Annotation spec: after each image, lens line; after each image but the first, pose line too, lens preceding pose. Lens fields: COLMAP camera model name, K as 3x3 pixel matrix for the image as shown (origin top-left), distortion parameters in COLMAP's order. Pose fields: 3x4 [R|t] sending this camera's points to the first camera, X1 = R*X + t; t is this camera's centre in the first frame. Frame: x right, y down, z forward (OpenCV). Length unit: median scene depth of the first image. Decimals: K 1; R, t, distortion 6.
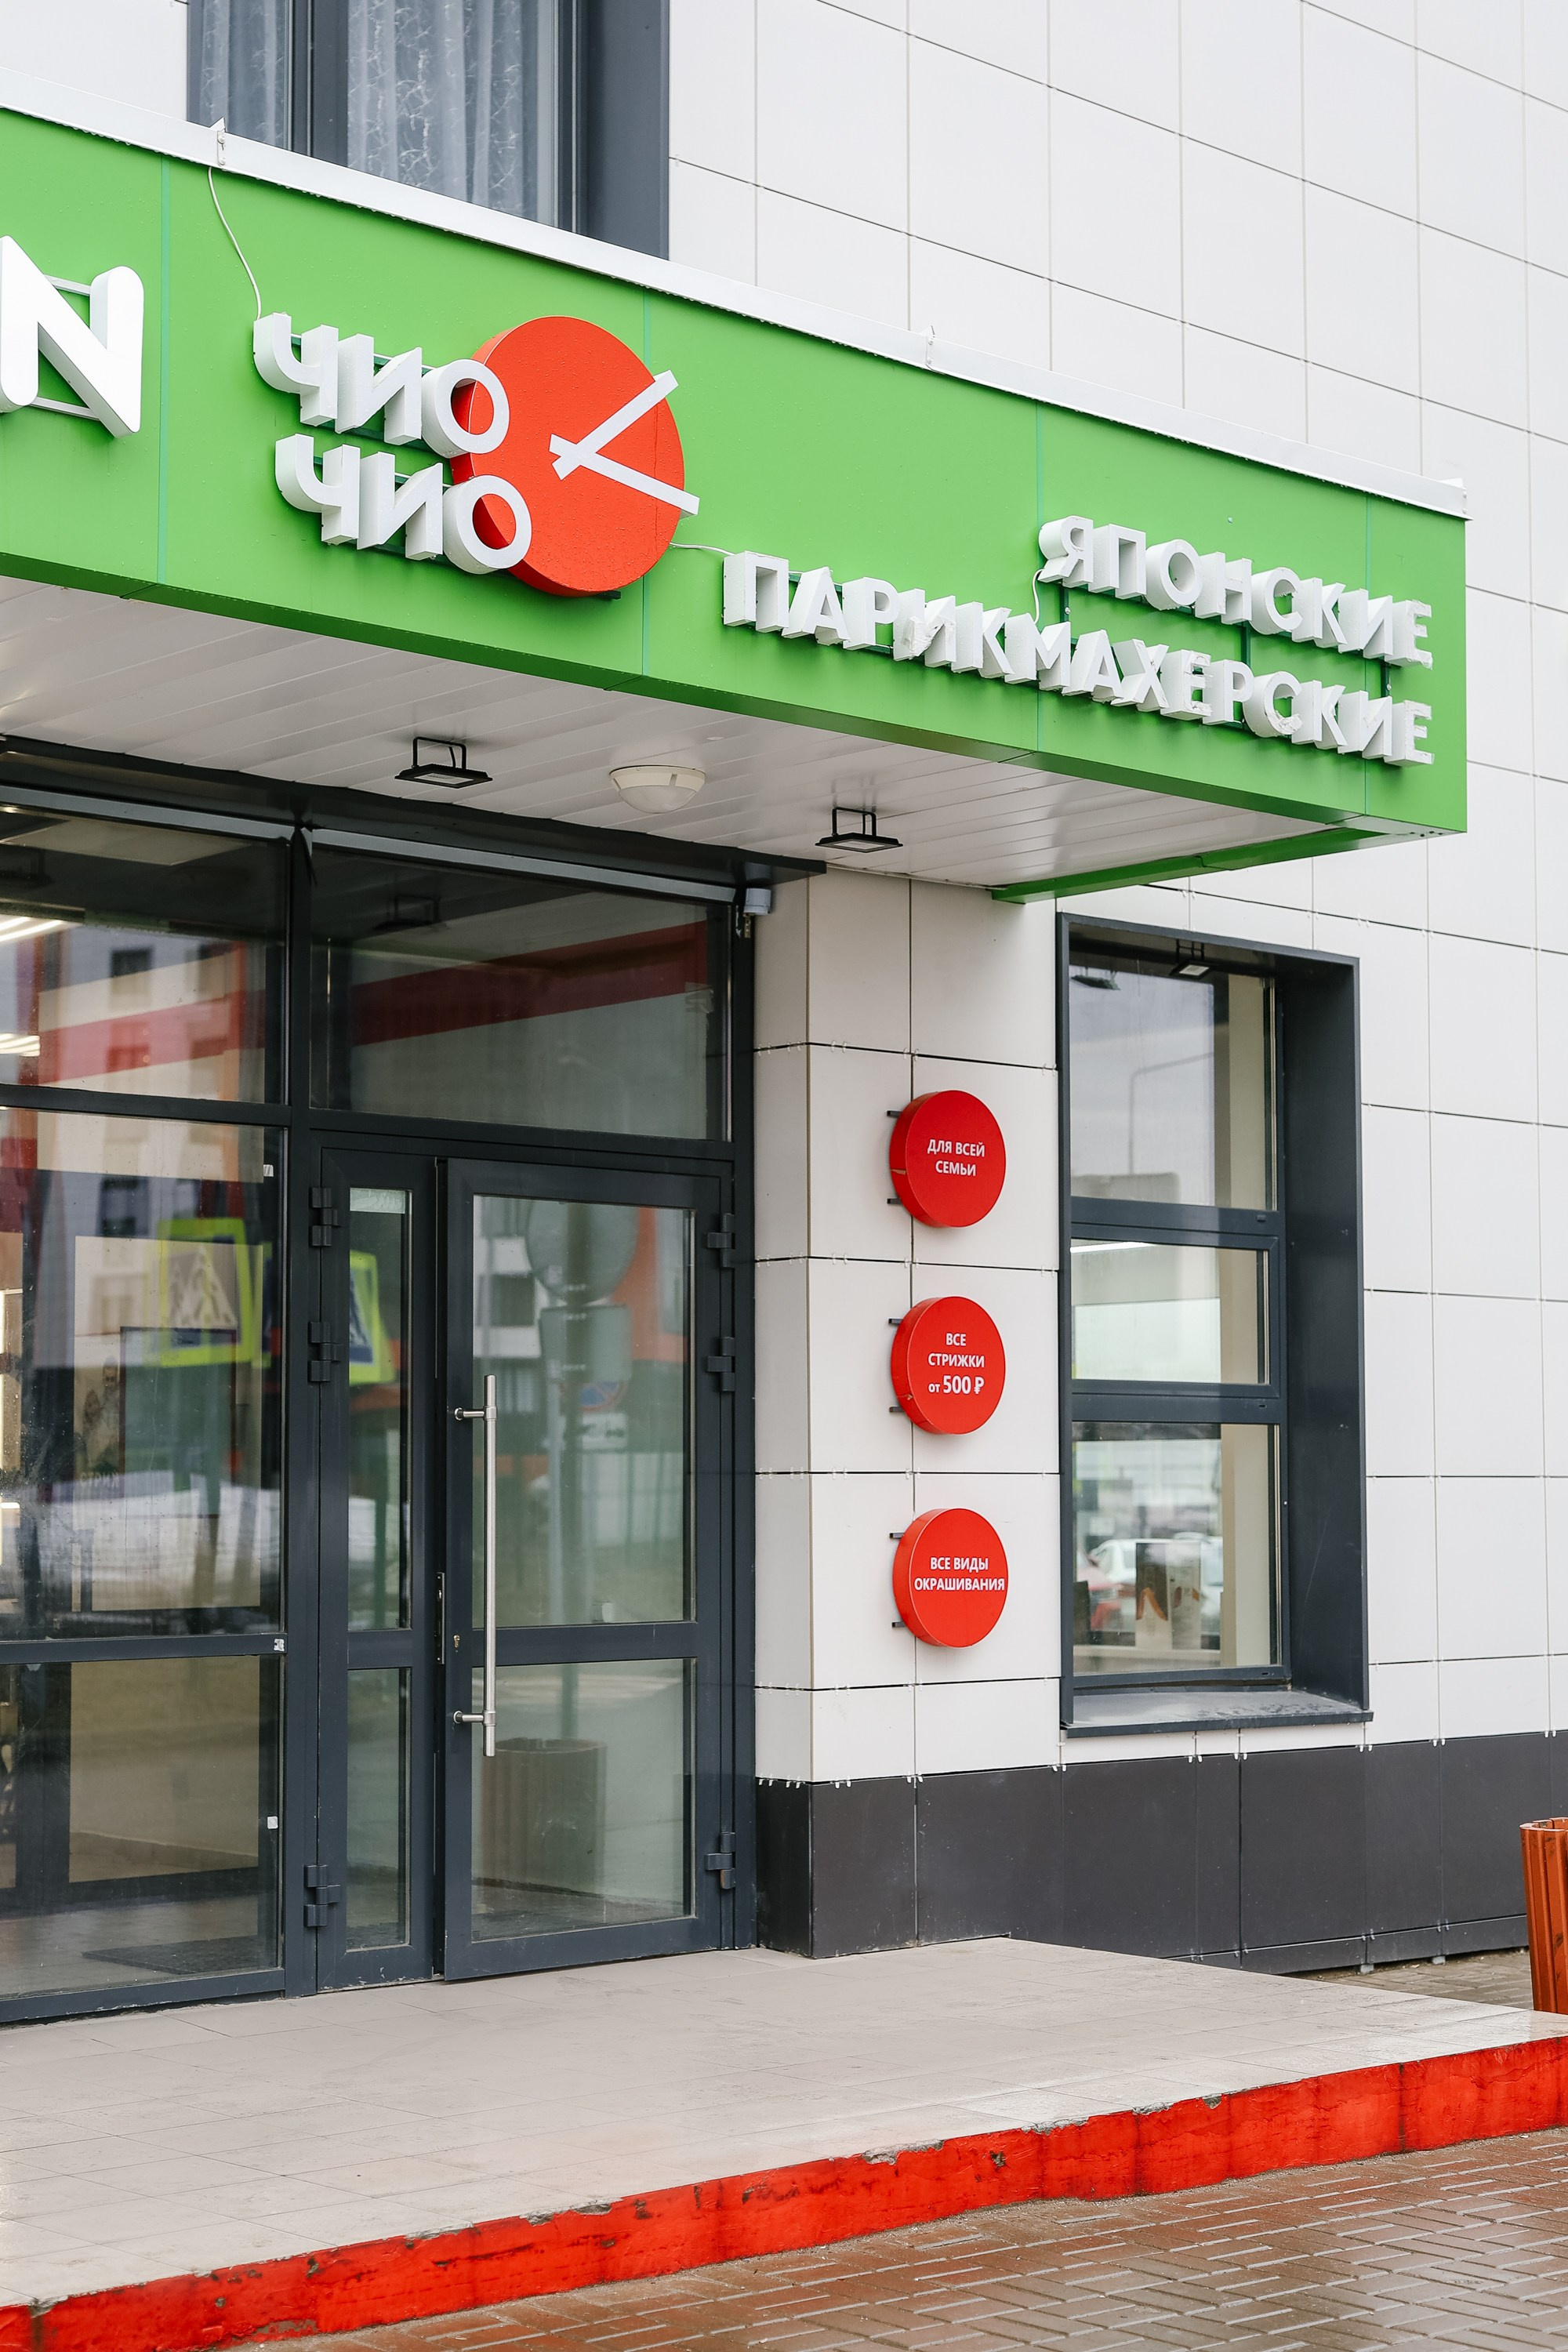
lens RADIAL K [[3468.1, 0, 782.1], [0, 3468.1, 1178.3], [0, 0, 1]] dist [-0.069227, 0.000000]
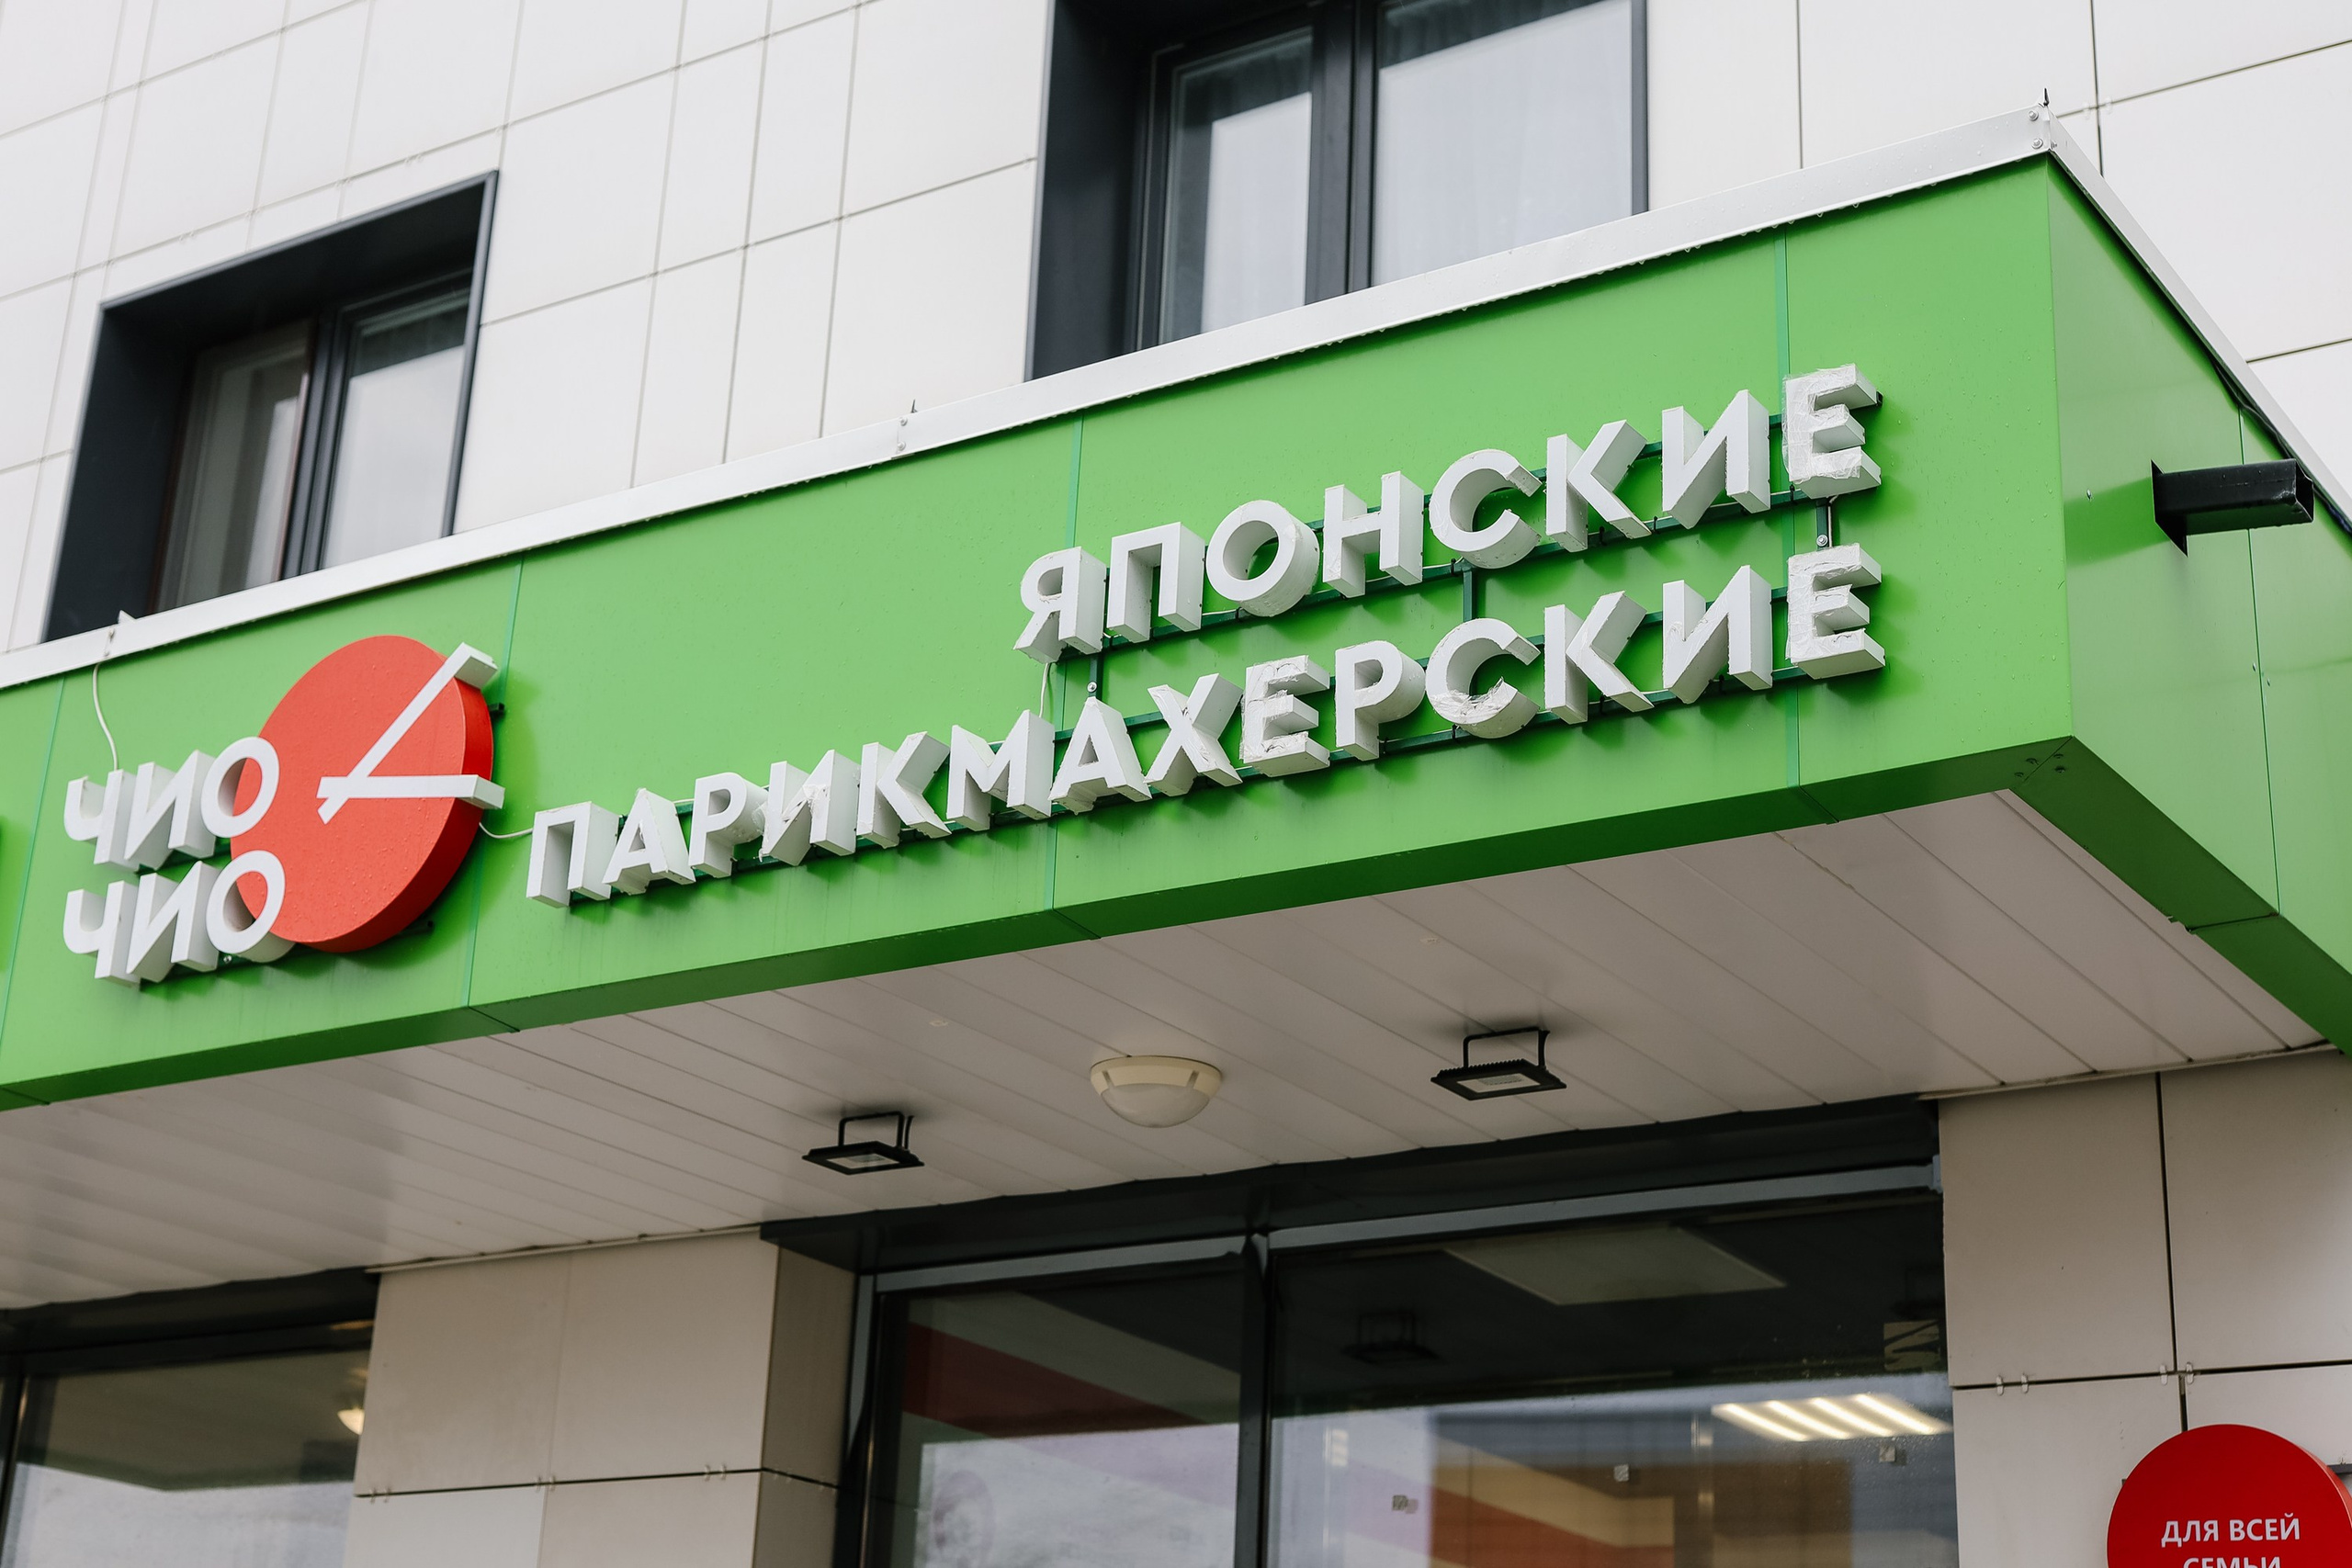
lens RADIAL K [[3467.8, 0, 1174.3], [0, 3467.8, 781.0], [0, 0, 1]] dist [-0.069227, 0.000000]
pose [[0.261907, -0.321959, -0.909806, 0.723464], [0.029482, 0.944942, -0.325906, 0.069169], [0.964643, 0.058534, 0.256979, 0.914784]]
